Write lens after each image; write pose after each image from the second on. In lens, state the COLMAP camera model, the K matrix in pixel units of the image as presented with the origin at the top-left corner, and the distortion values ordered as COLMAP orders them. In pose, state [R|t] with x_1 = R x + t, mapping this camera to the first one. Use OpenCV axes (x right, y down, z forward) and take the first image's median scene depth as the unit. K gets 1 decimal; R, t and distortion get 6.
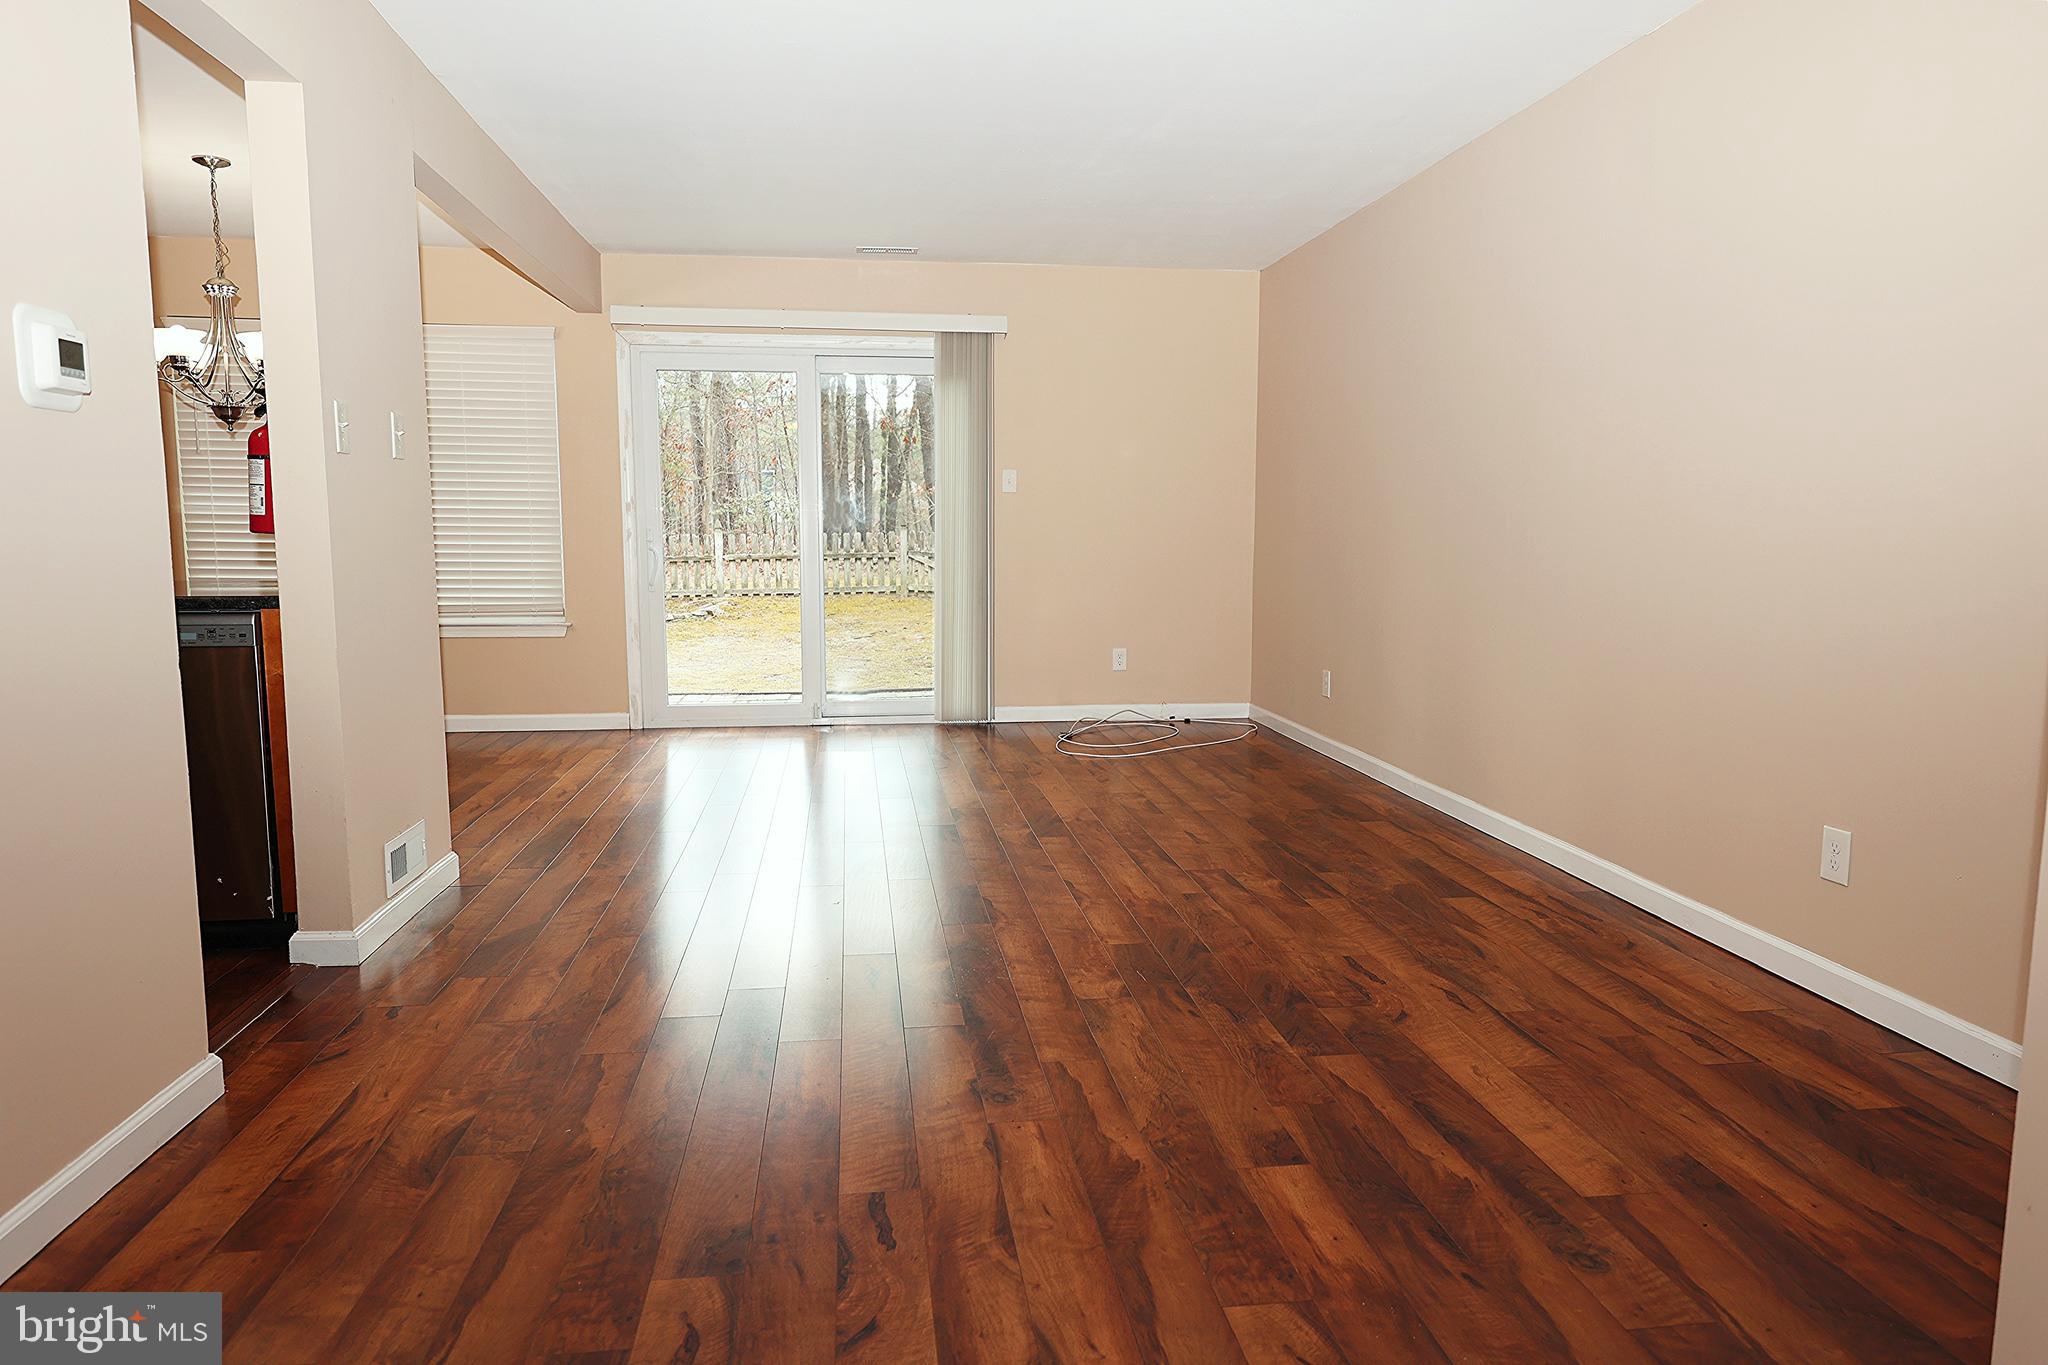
lens RADIAL K [[1318.8, 0, 1024.0], [0, 1318.8, 682.5], [0, 0, 1]] dist [0.001086, 0.000629]
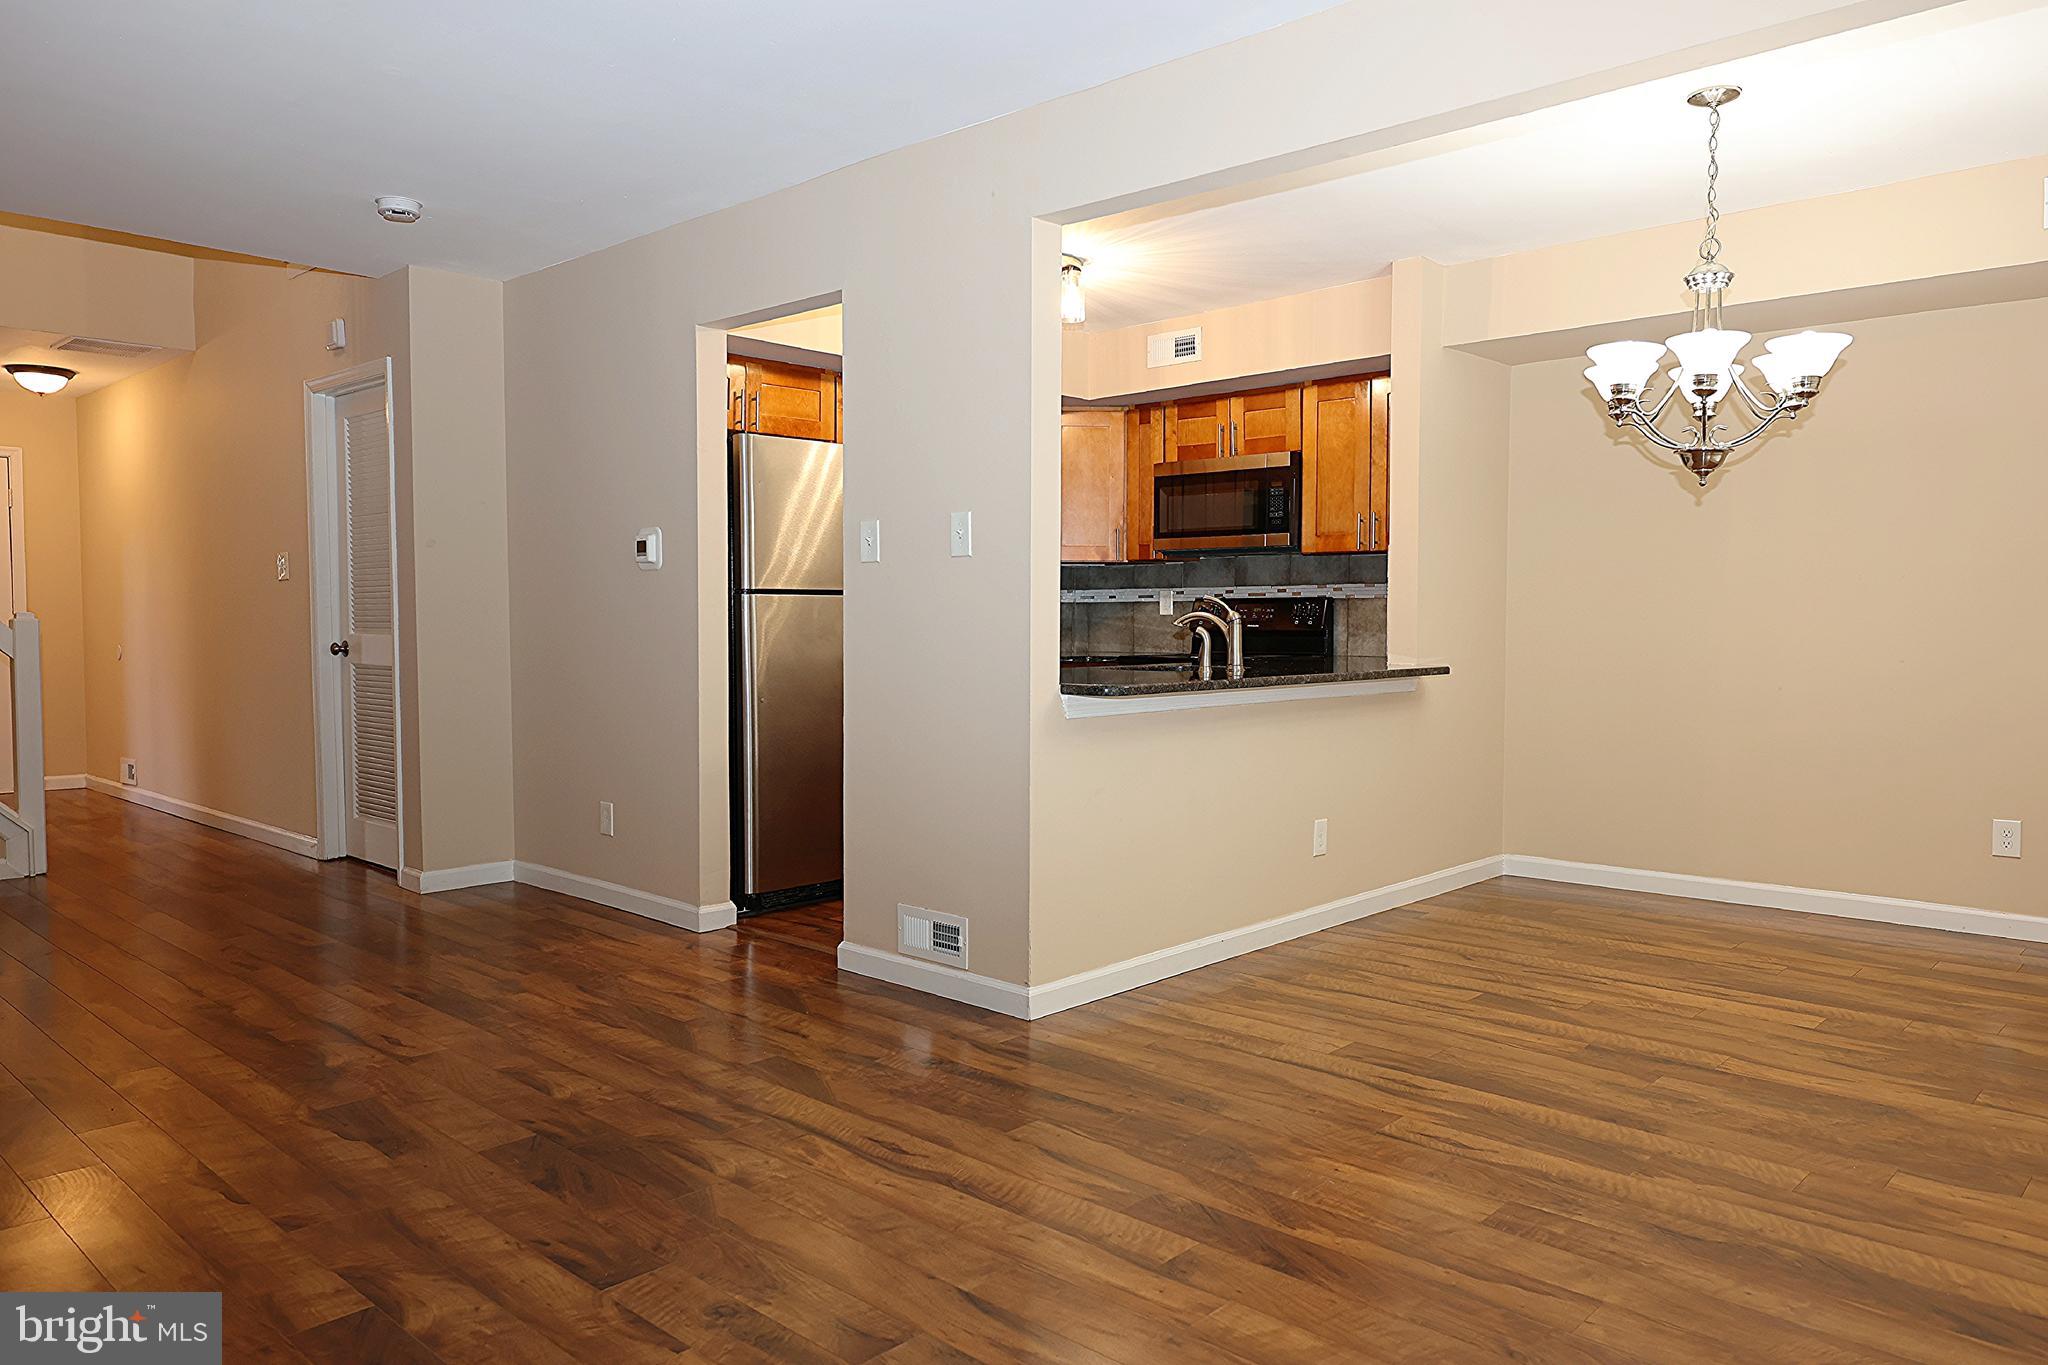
lens RADIAL K [[1388.2, 0, 1033.7], [0, 1388.2, 690.6], [0, 0, 1]] dist [-0.002423, -0.001468]
pose [[-0.771041, 0.029411, -0.636106, 0.154205], [-0.079073, 0.986779, 0.141471, -0.206039], [0.631857, 0.159379, -0.758522, 1.719427]]
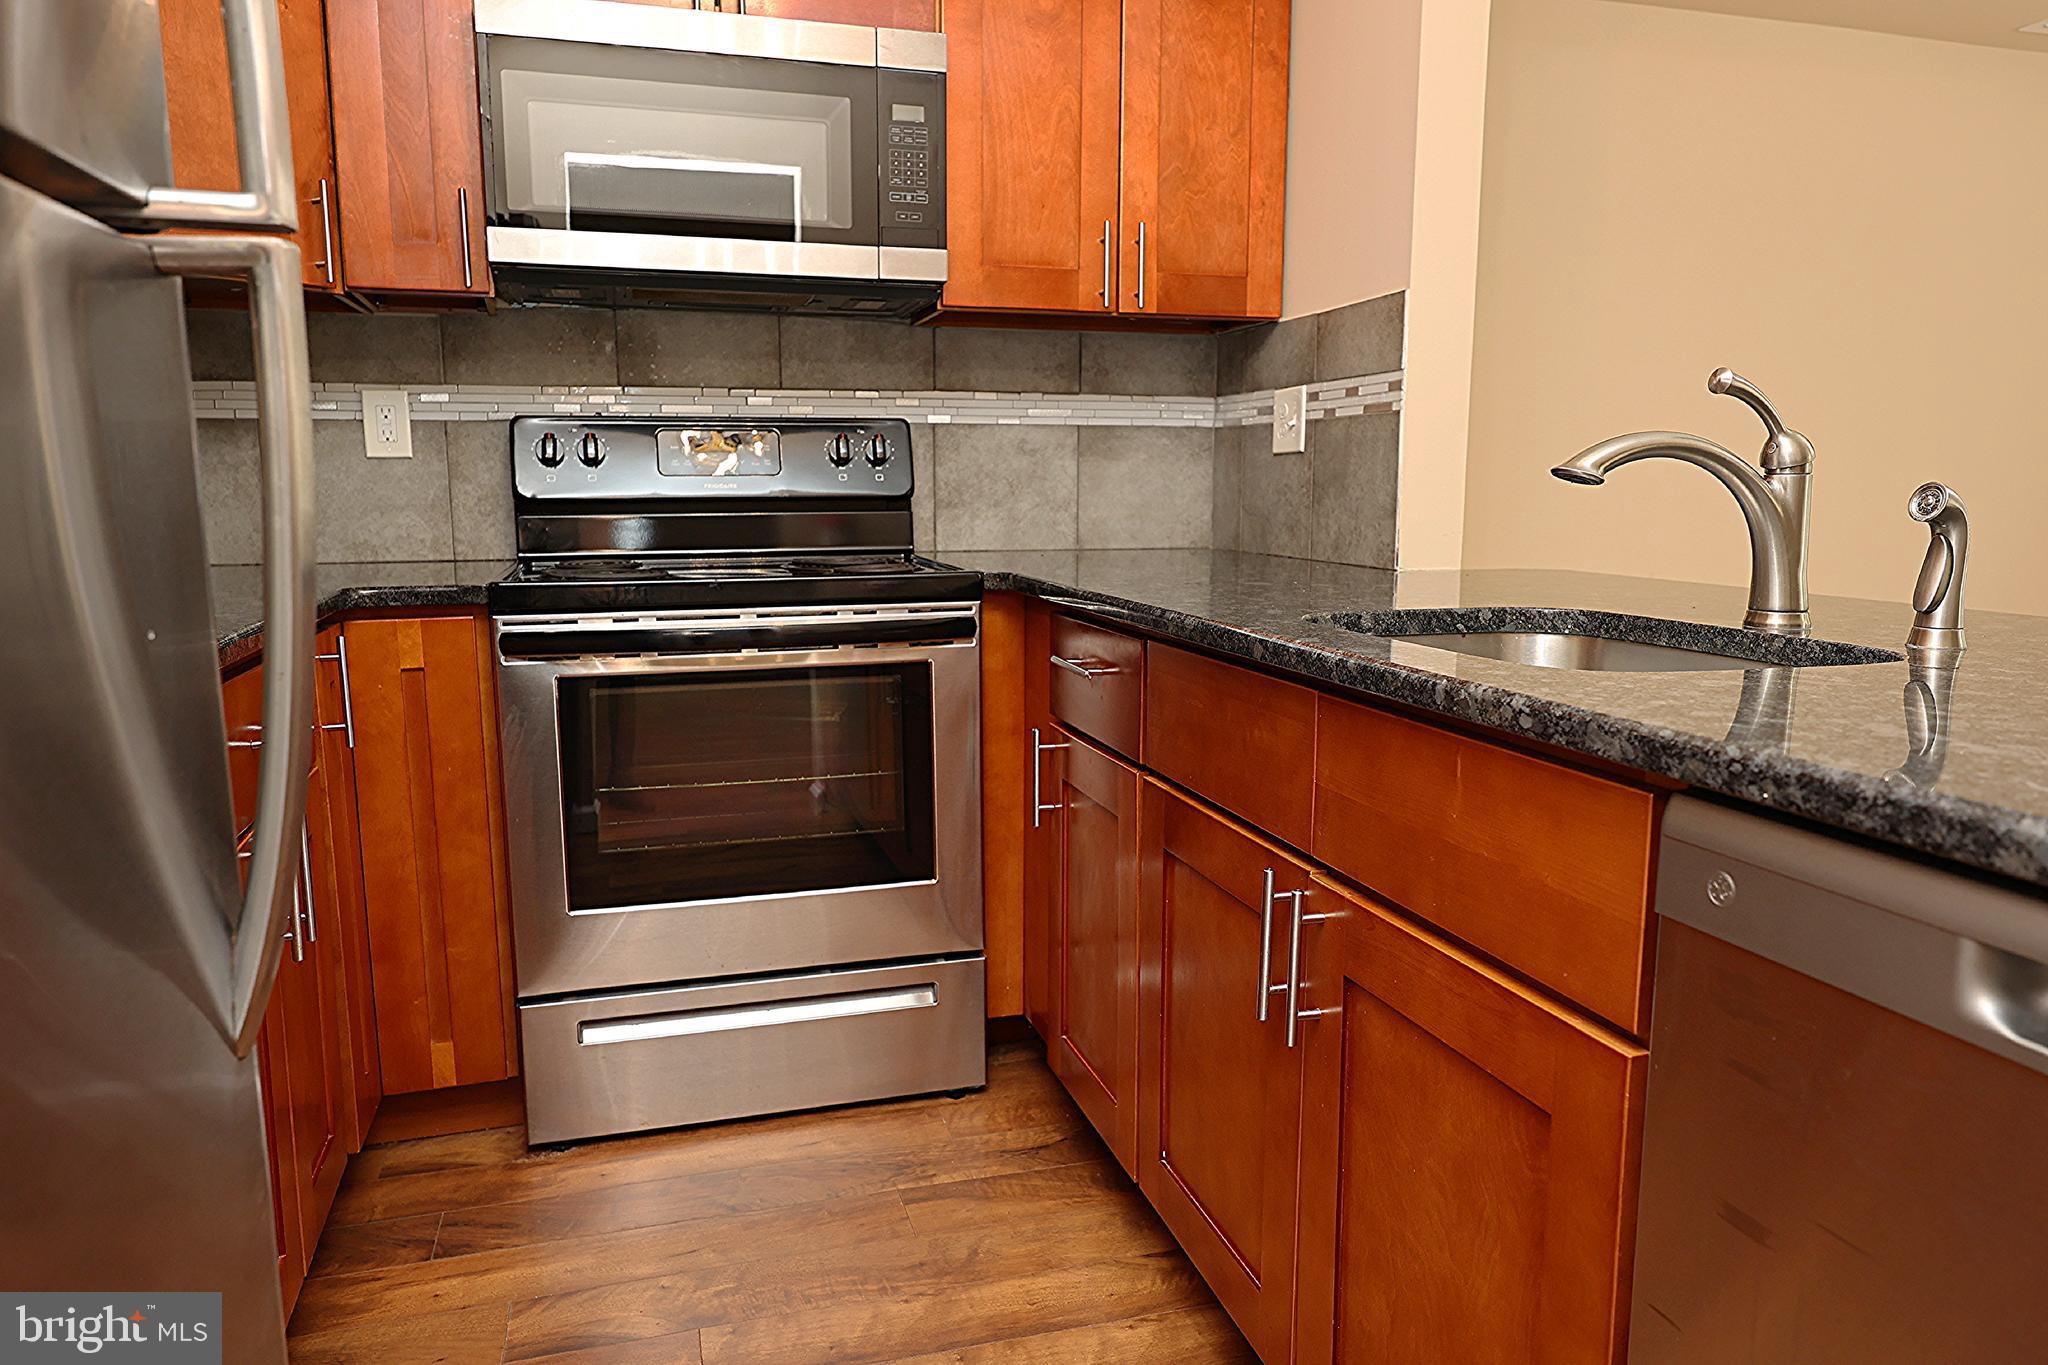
lens RADIAL K [[1369.0, 0, 1029.8], [0, 1369.0, 684.7], [0, 0, 1]] dist [-0.006240, 0.000074]
pose [[0.147812, 0.142011, -0.978767, -0.427452], [-0.118591, 0.985042, 0.125012, -0.072427], [0.981880, 0.097595, 0.162442, 0.650434]]
